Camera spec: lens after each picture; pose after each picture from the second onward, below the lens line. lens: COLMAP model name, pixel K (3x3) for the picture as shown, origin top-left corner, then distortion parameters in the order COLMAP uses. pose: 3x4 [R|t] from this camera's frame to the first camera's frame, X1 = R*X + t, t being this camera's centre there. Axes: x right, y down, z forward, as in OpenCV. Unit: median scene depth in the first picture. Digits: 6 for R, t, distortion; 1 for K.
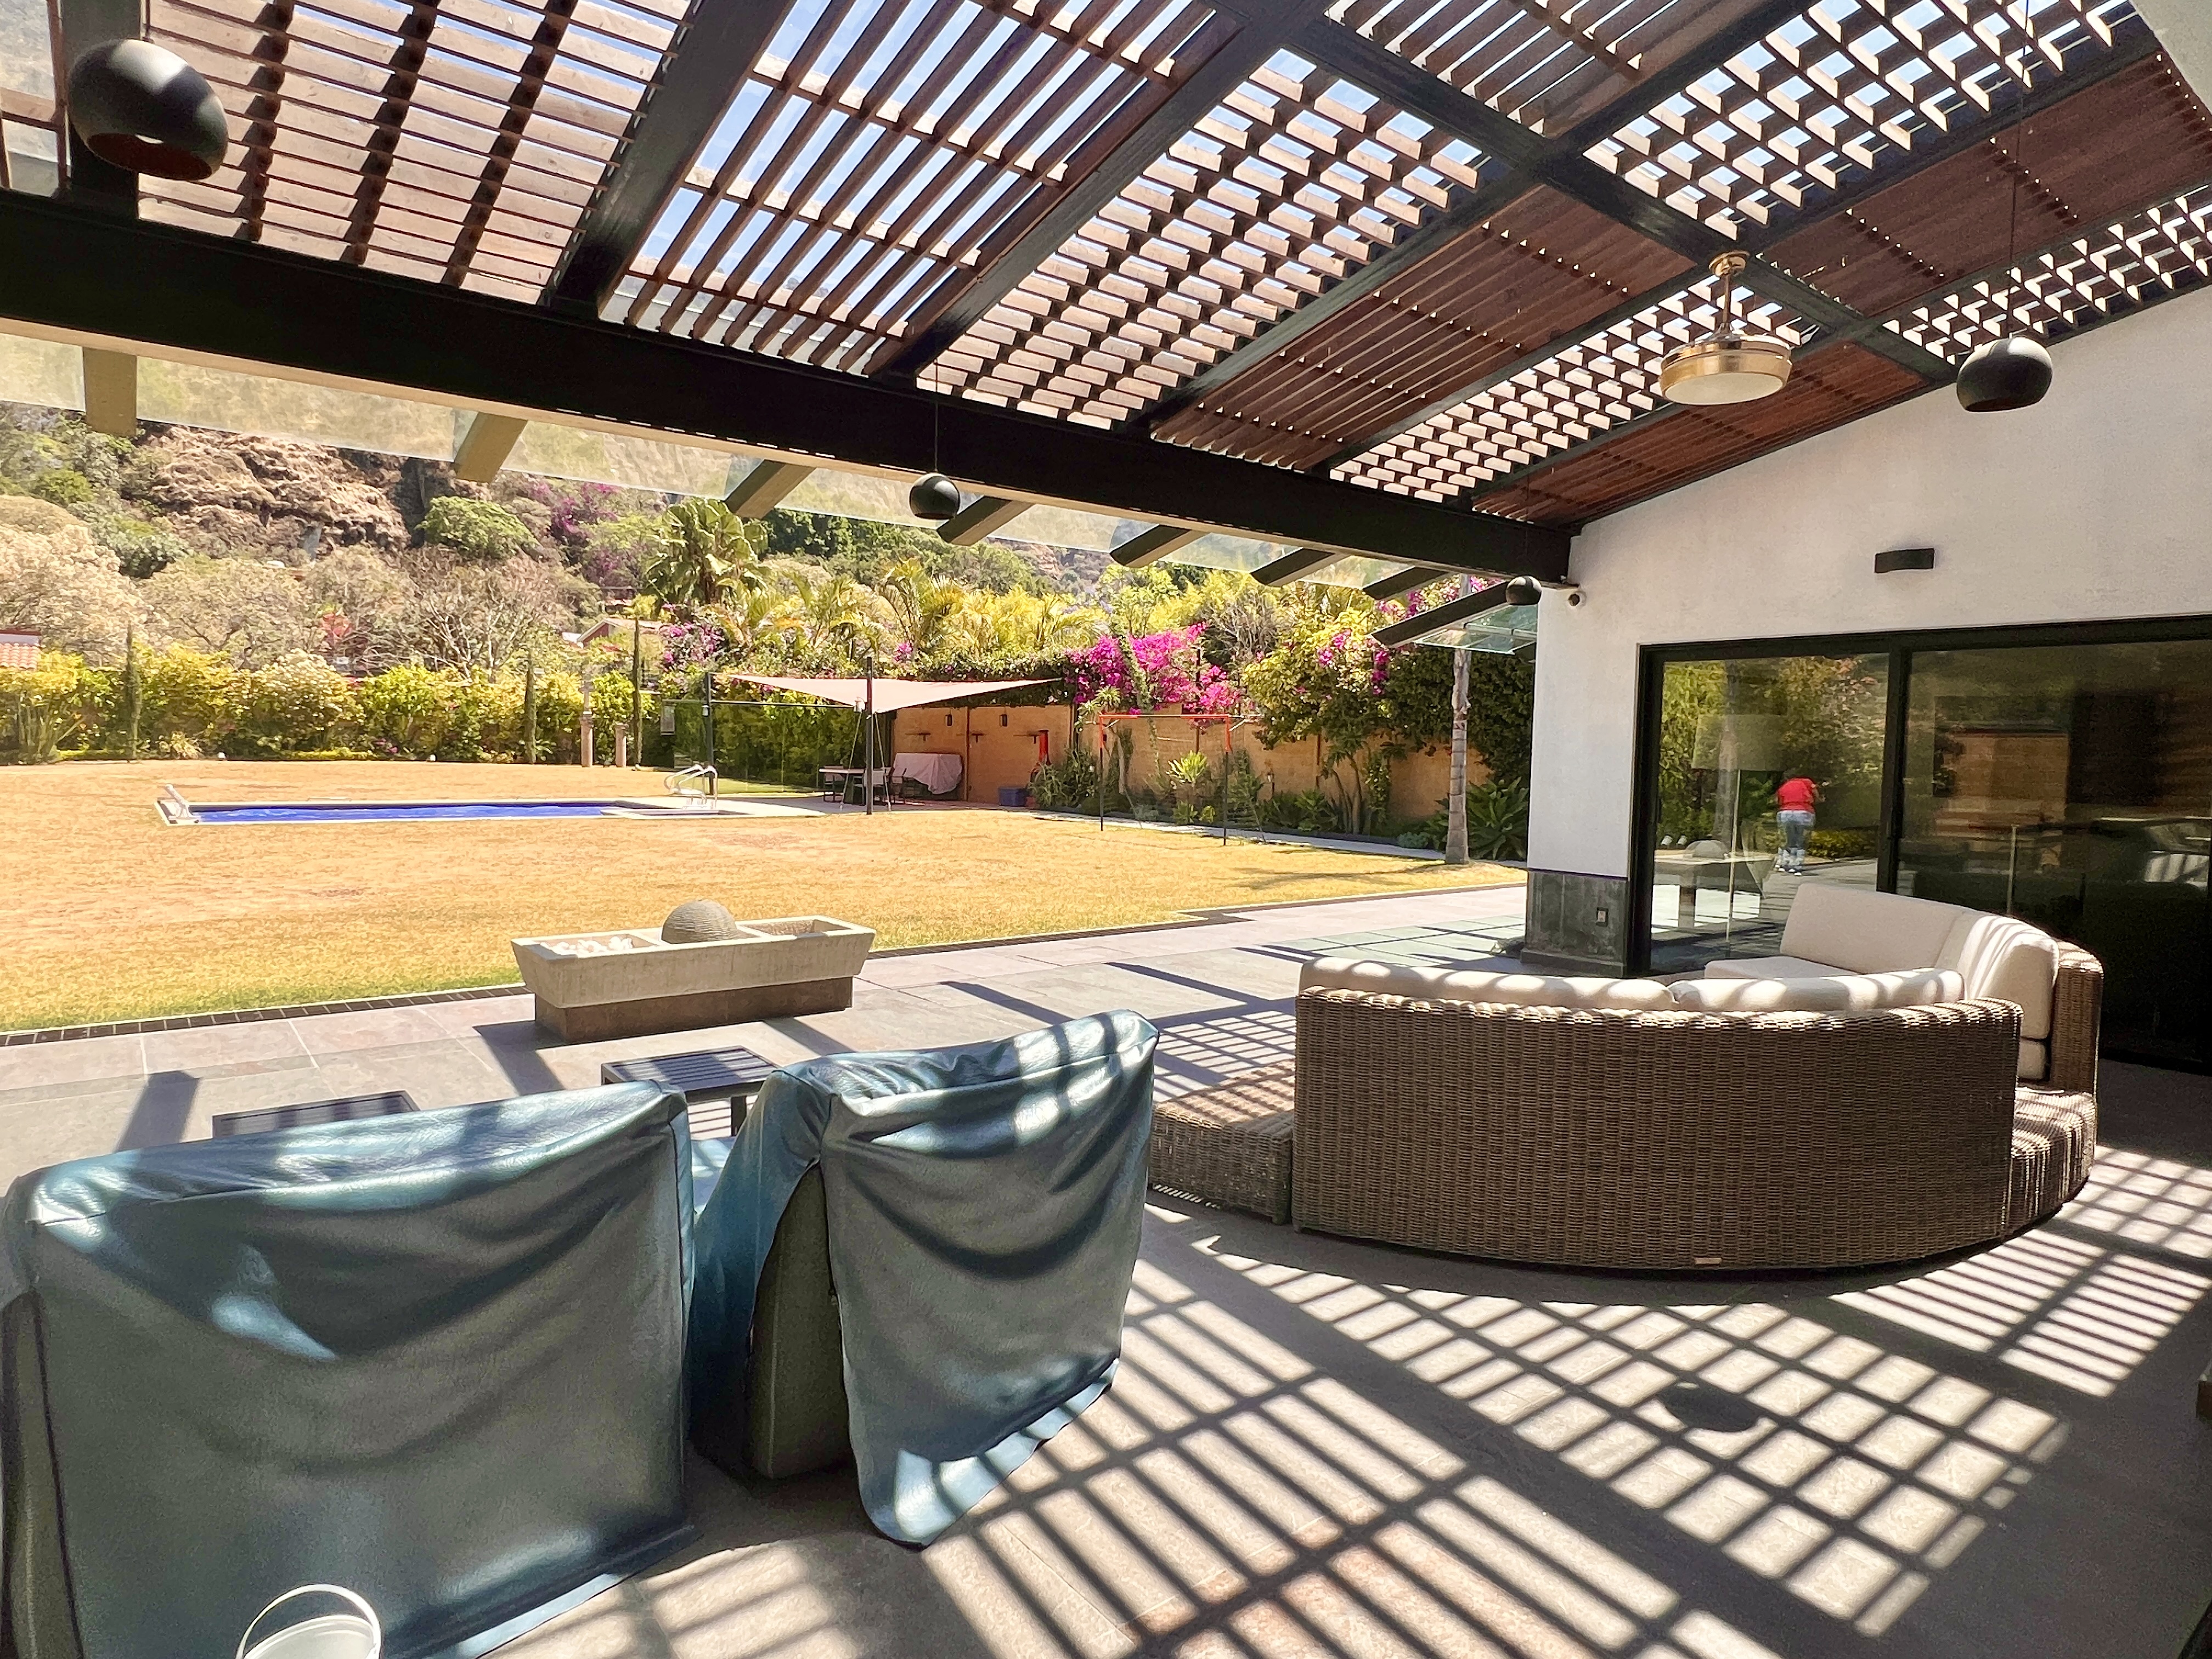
lens RADIAL K [[1251.5, 0, 1089.4], [0, 1251.5, 825.6], [0, 0, 1]] dist [-0.001031, 0.000784]
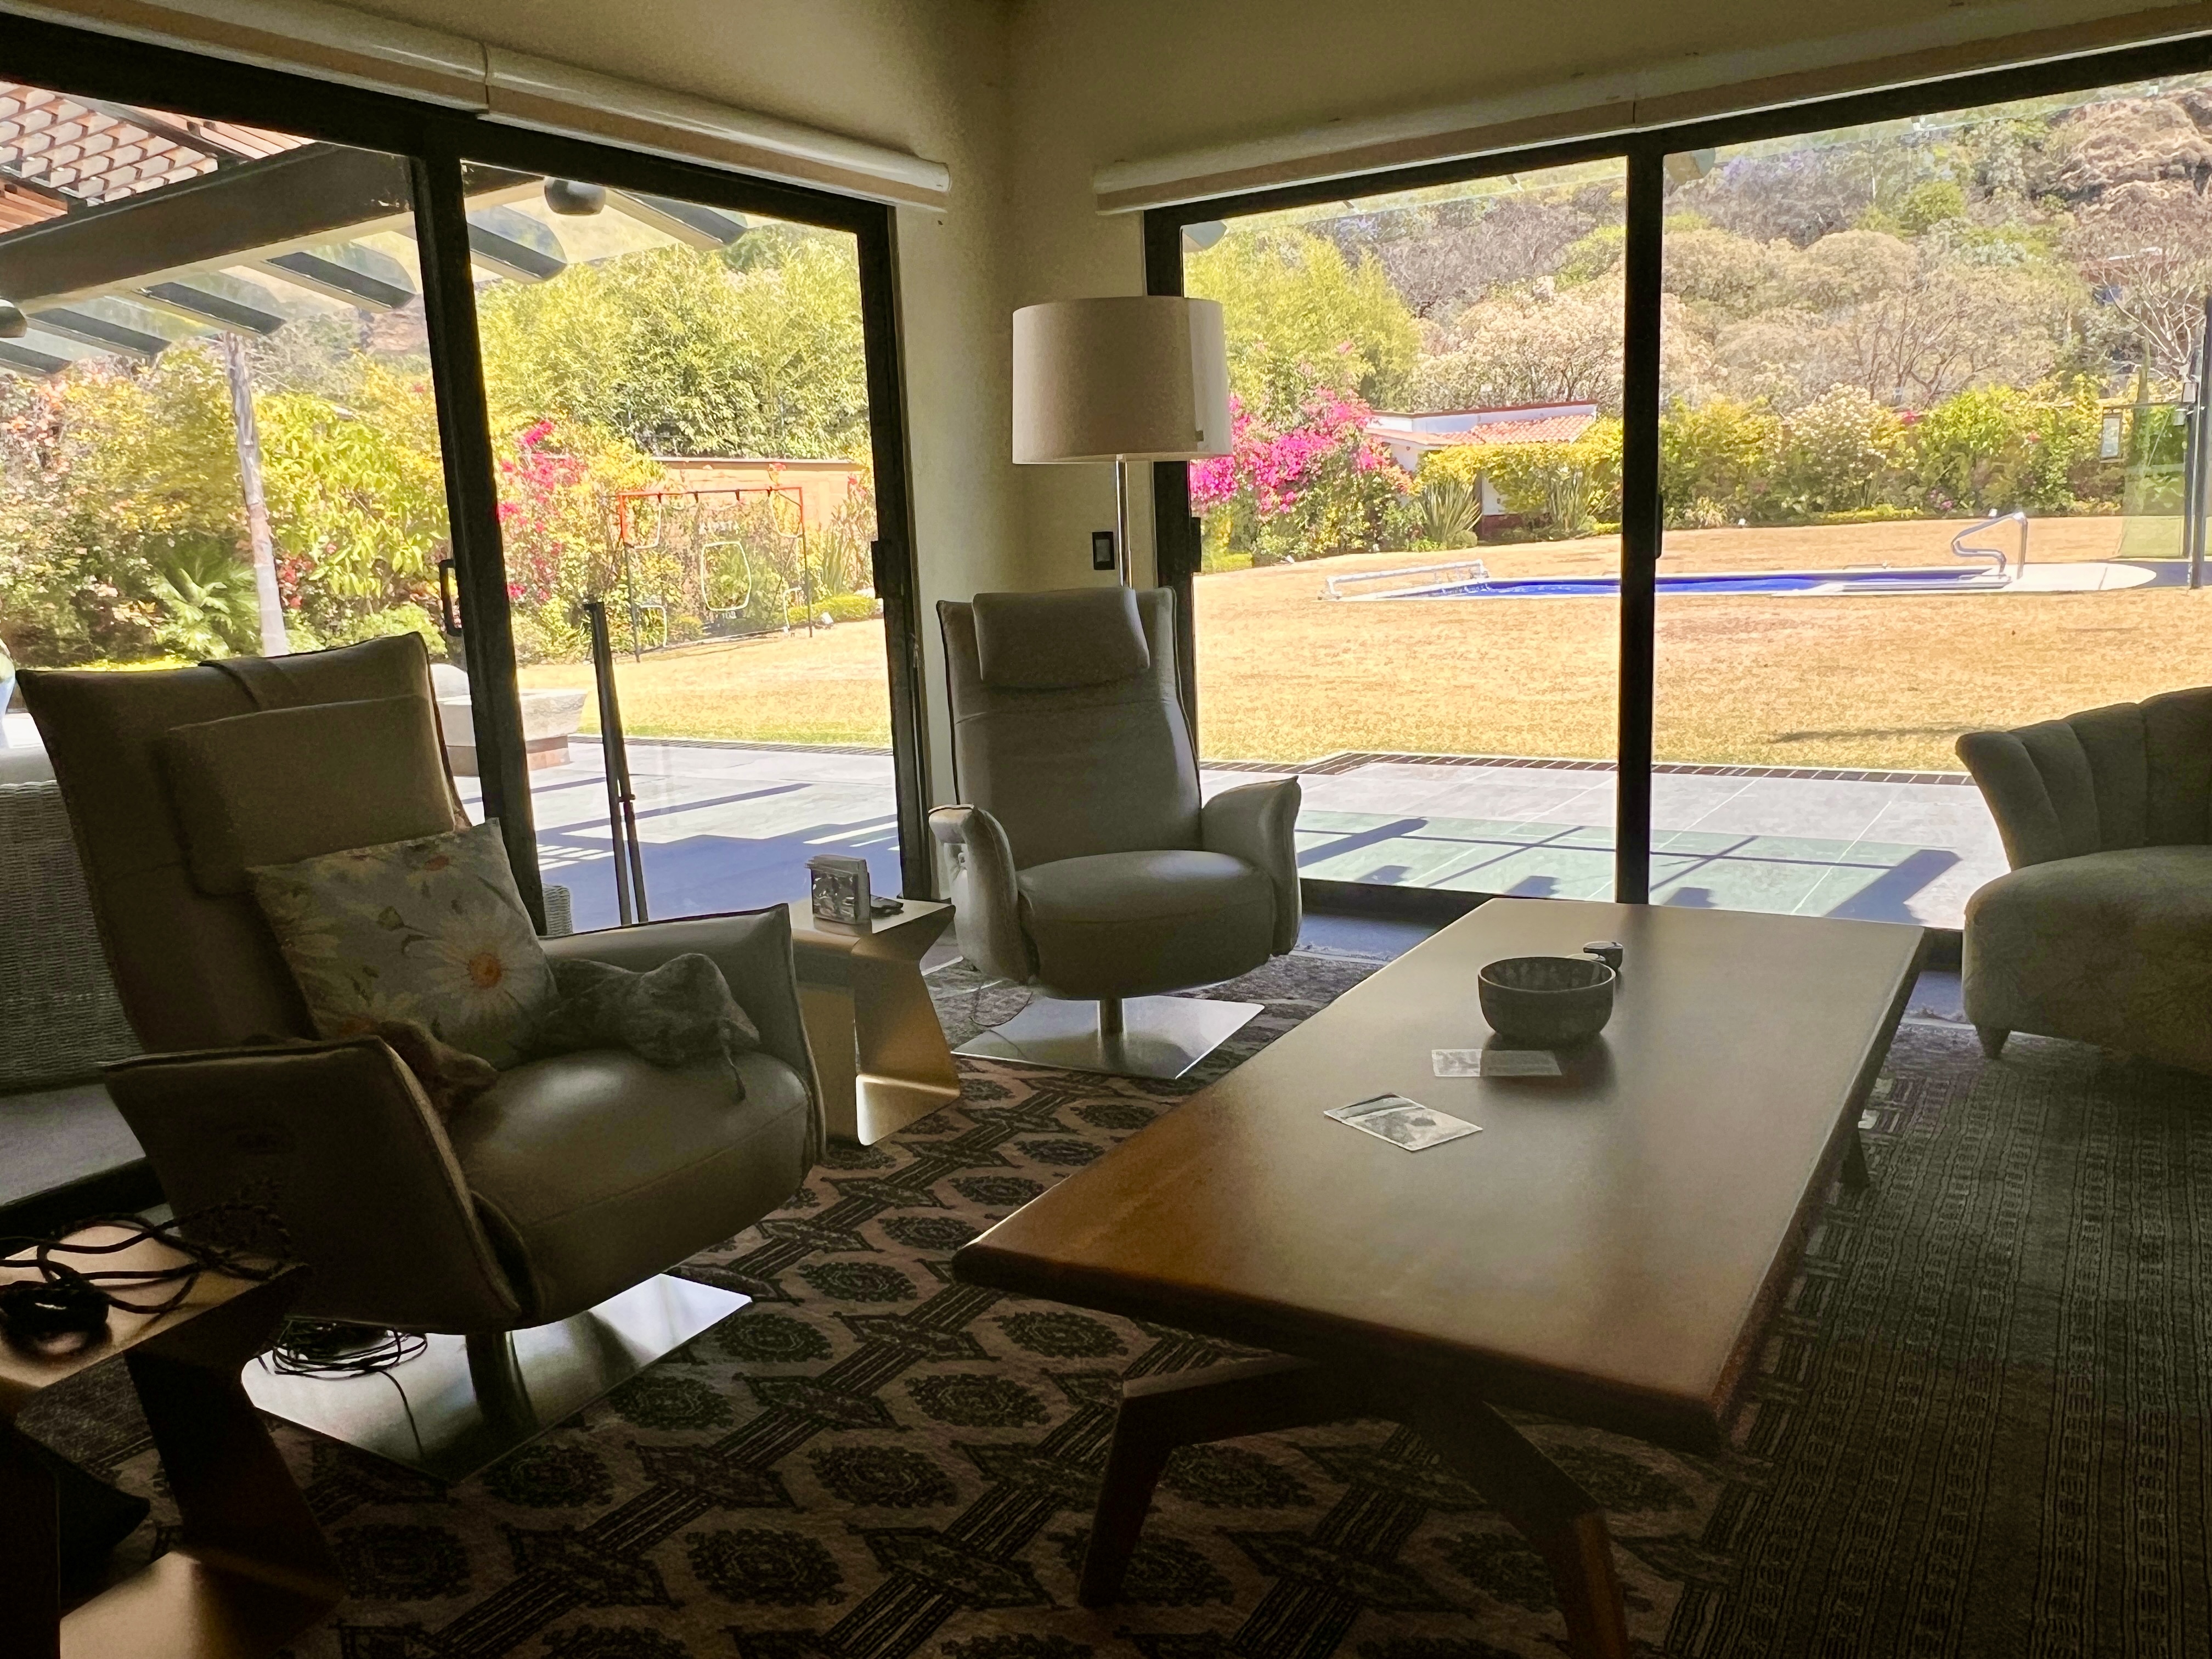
lens RADIAL K [[1627.7, 0, 1095.1], [0, 1627.7, 840.0], [0, 0, 1]] dist [-0.002542, 0.000358]
pose [[0.334281, 0.140529, -0.931938, 0.212728], [-0.006708, 0.989151, 0.146750, -0.000703], [0.942449, -0.042805, 0.331597, 0.178022]]
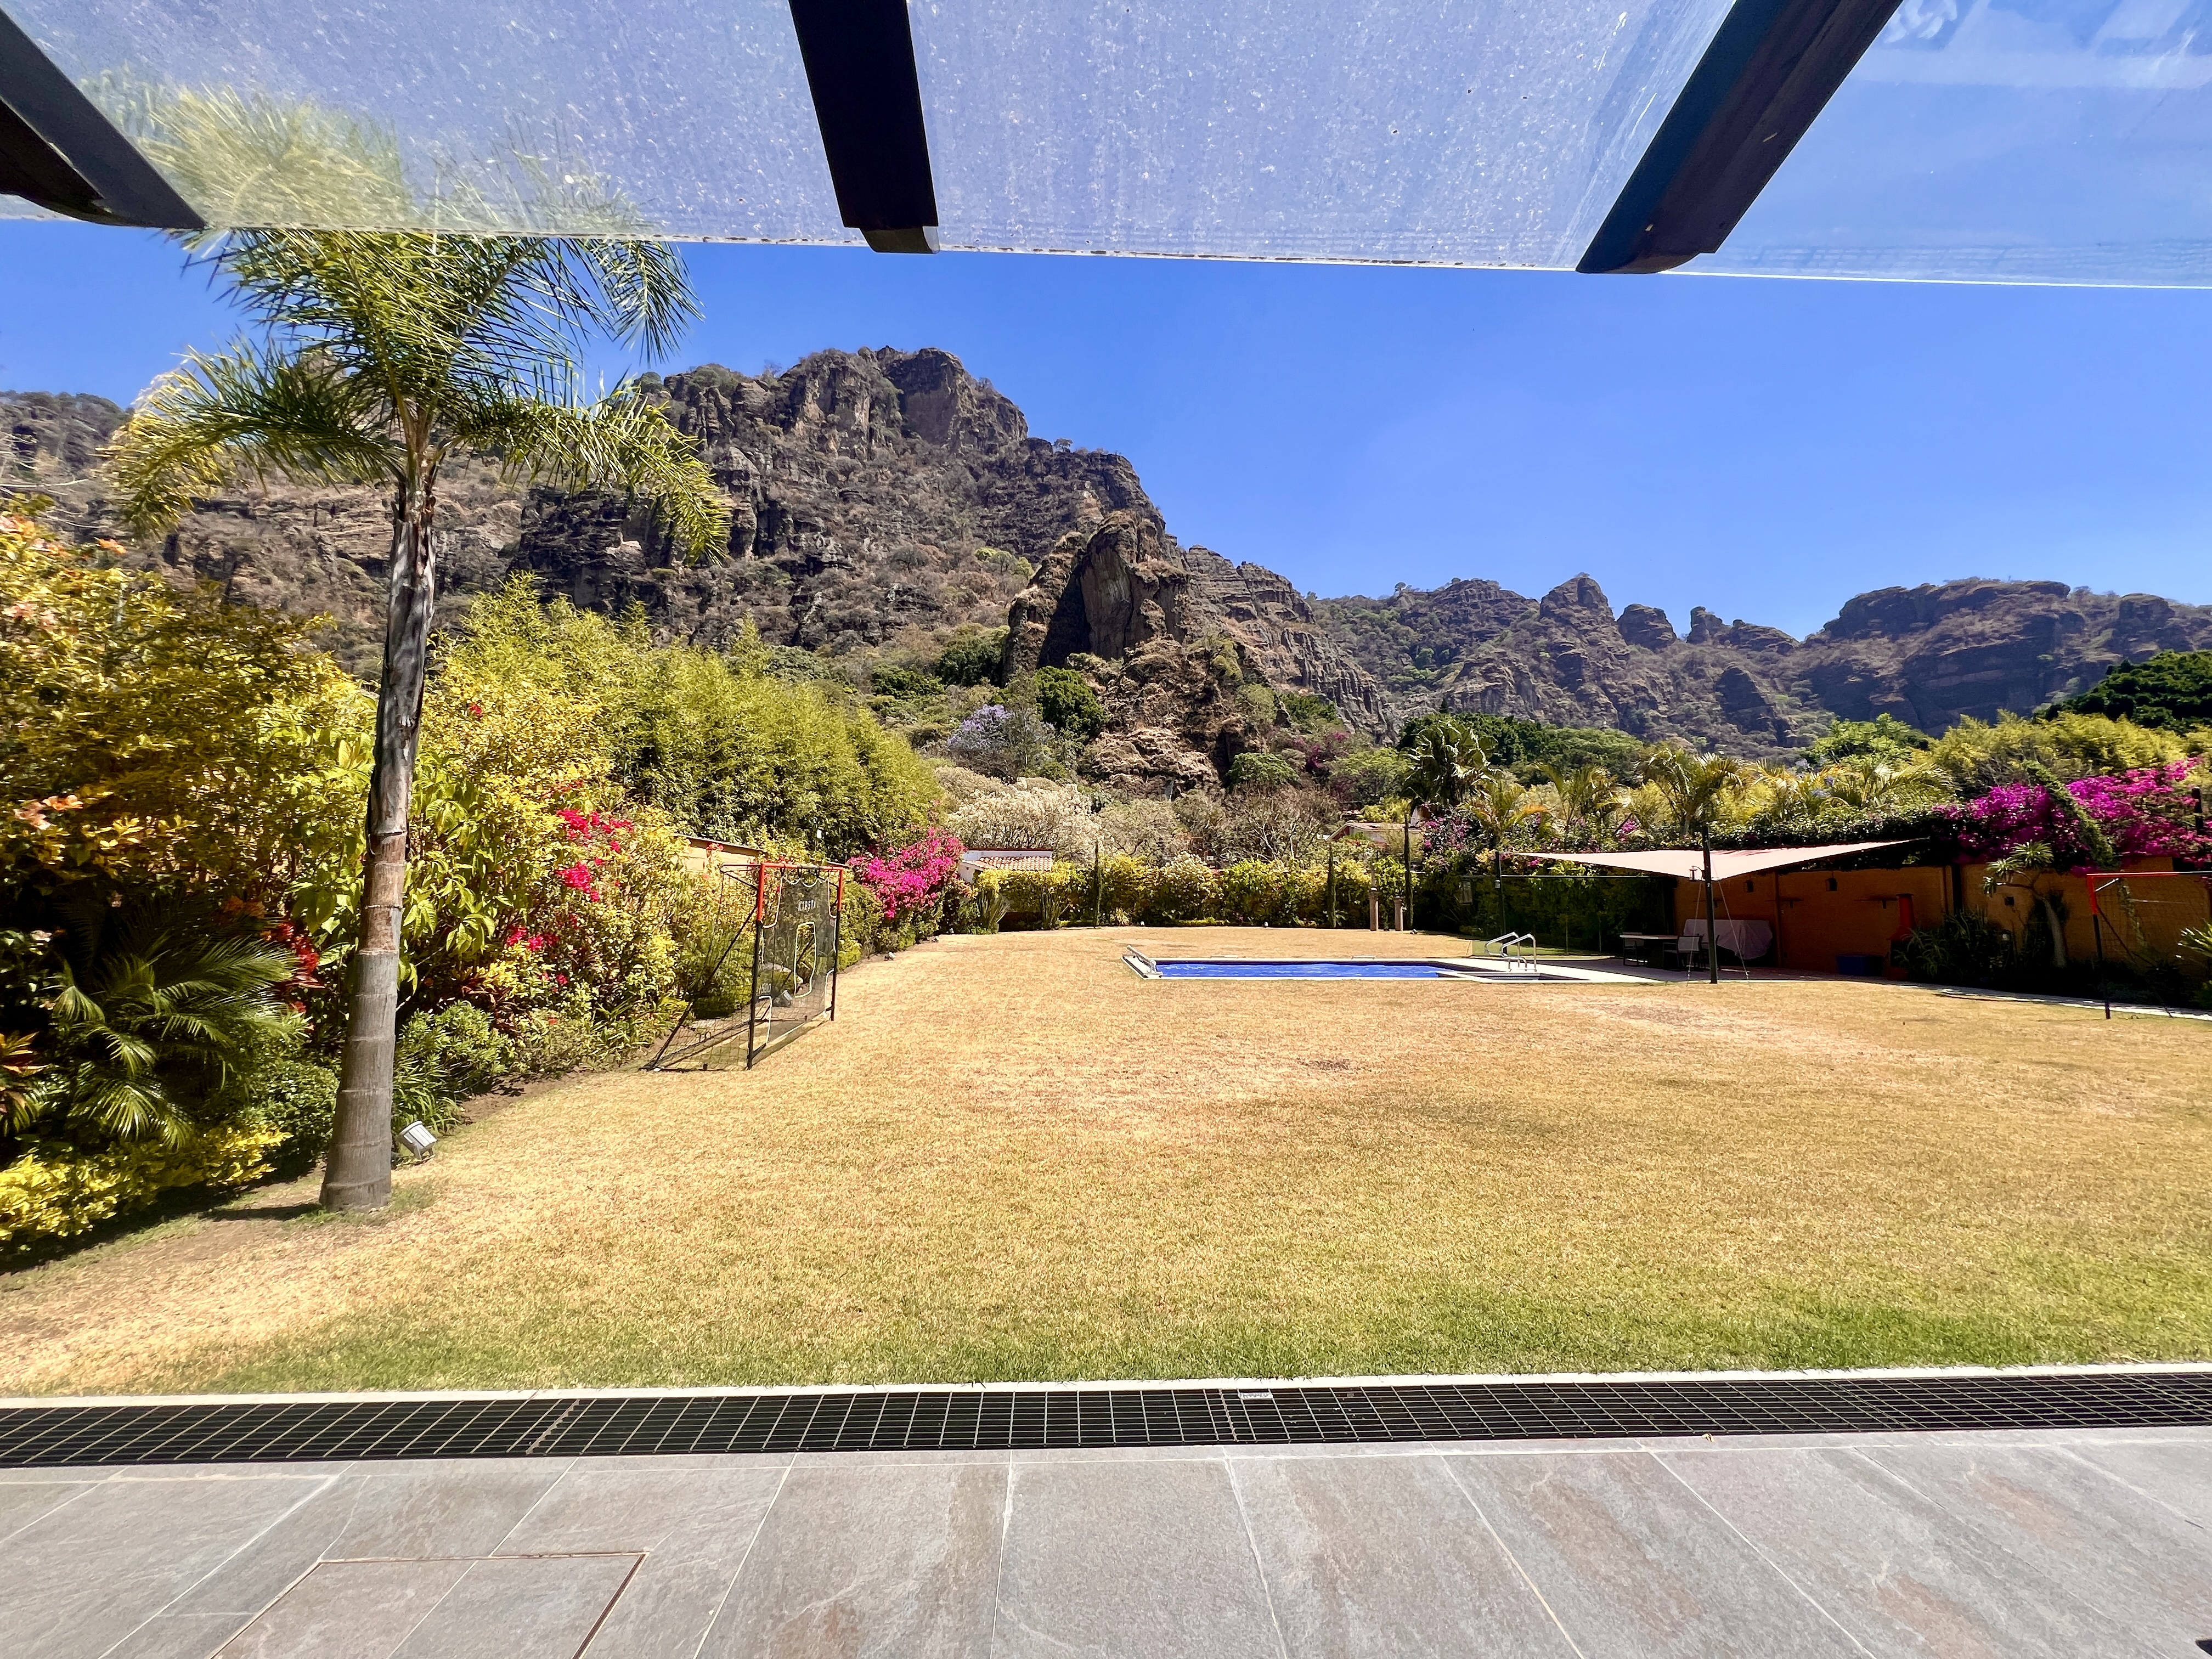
lens RADIAL K [[883.7, 0, 1095.1], [0, 883.7, 833.1], [0, 0, 1]] dist [-0.004202, 0.001447]
pose [[0.810272, -0.063426, -0.582611, -0.097036], [-0.025302, 0.989413, -0.142902, -0.008504], [0.585507, 0.130531, 0.800089, 0.083150]]
